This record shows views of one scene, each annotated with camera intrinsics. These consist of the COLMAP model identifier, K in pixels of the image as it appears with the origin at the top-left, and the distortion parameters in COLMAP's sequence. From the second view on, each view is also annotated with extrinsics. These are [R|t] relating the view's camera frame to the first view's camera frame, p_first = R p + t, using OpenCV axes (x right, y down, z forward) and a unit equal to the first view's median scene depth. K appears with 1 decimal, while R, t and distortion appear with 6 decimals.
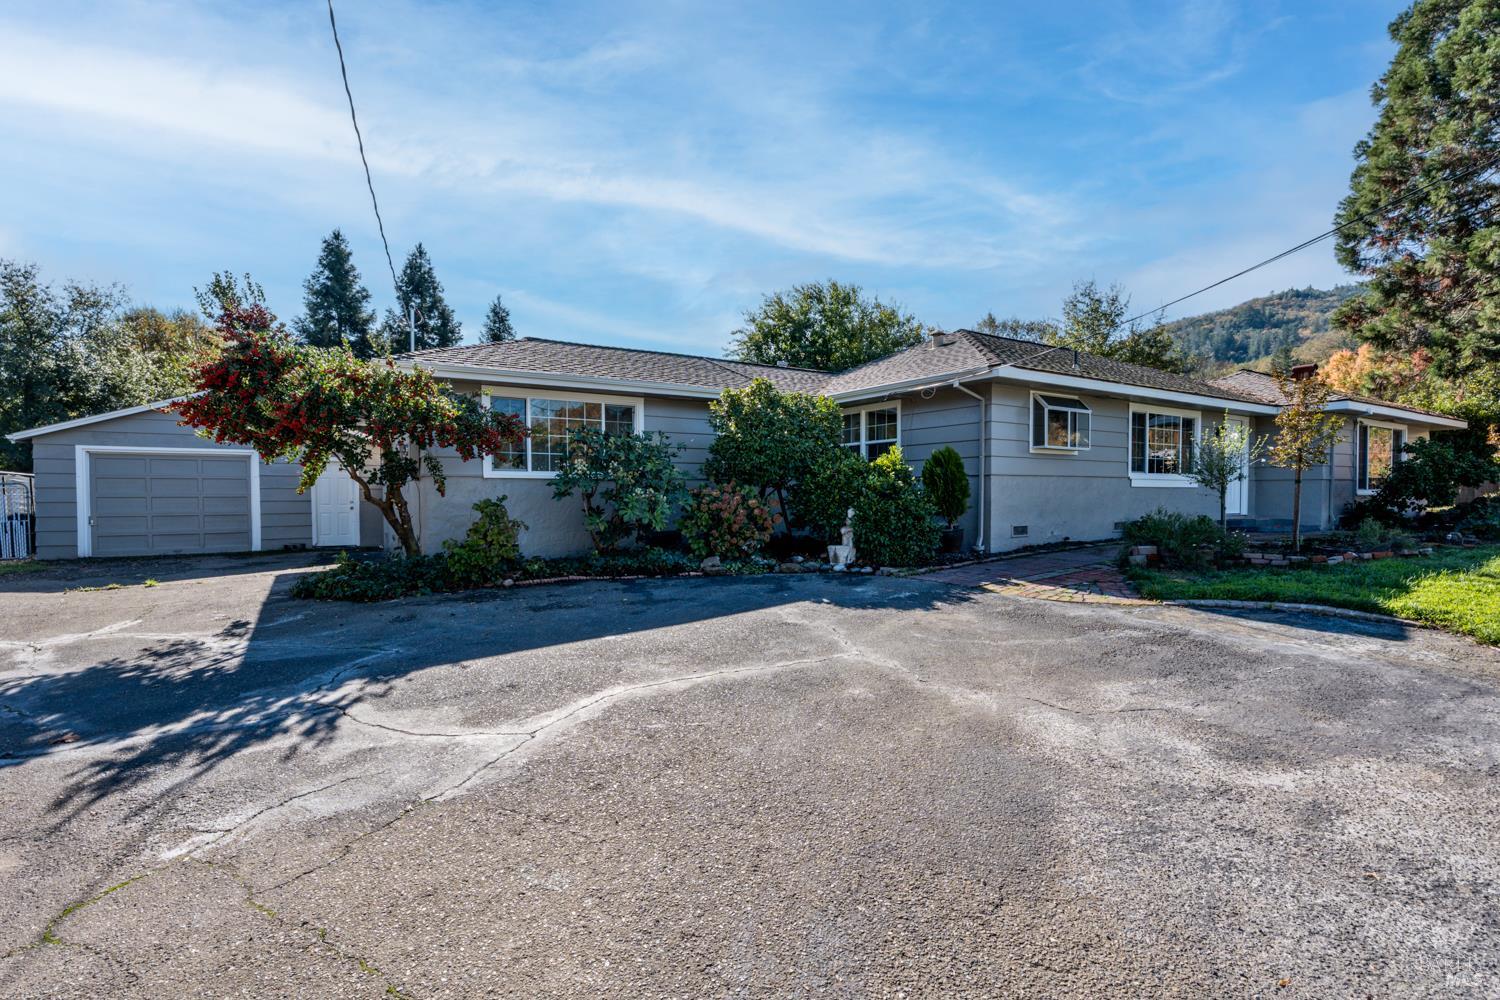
lens RADIAL K [[681.4, 0, 742.9], [0, 681.4, 521.2], [0, 0, 1]] dist [-0.004704, 0.001147]
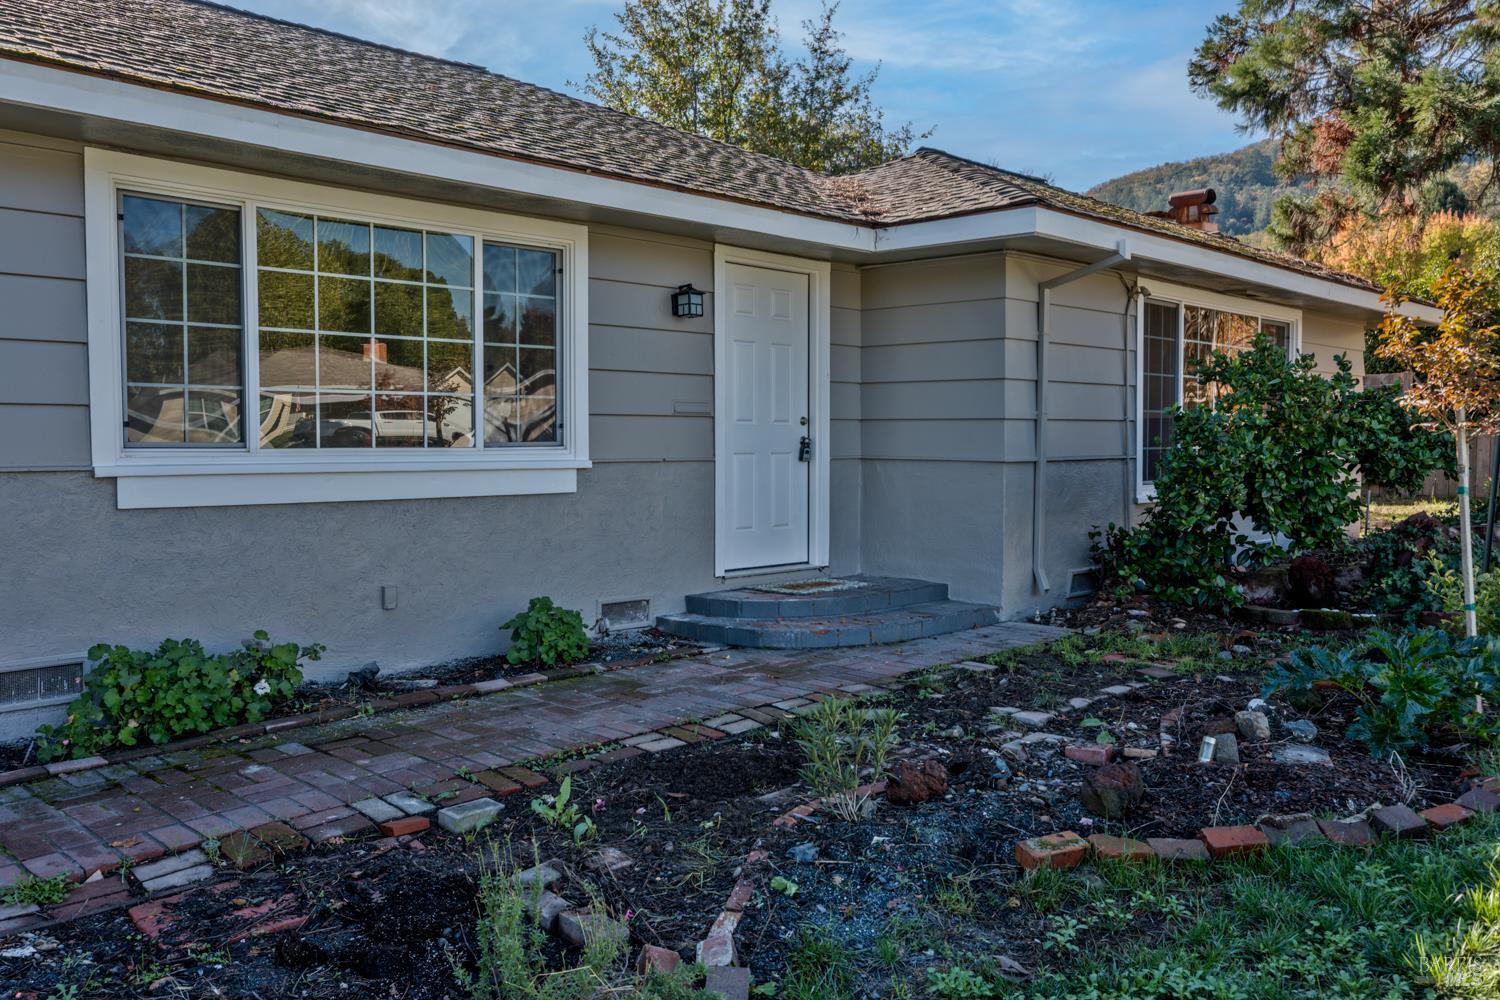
lens RADIAL K [[1157.4, 0, 755.6], [0, 1157.4, 506.2], [0, 0, 1]] dist [0.008760, 0.005181]
pose [[0.975397, -0.009246, 0.220260, 0.540844], [0.005307, 0.999815, 0.018469, -0.044574], [-0.220390, -0.016845, 0.975266, 0.431629]]
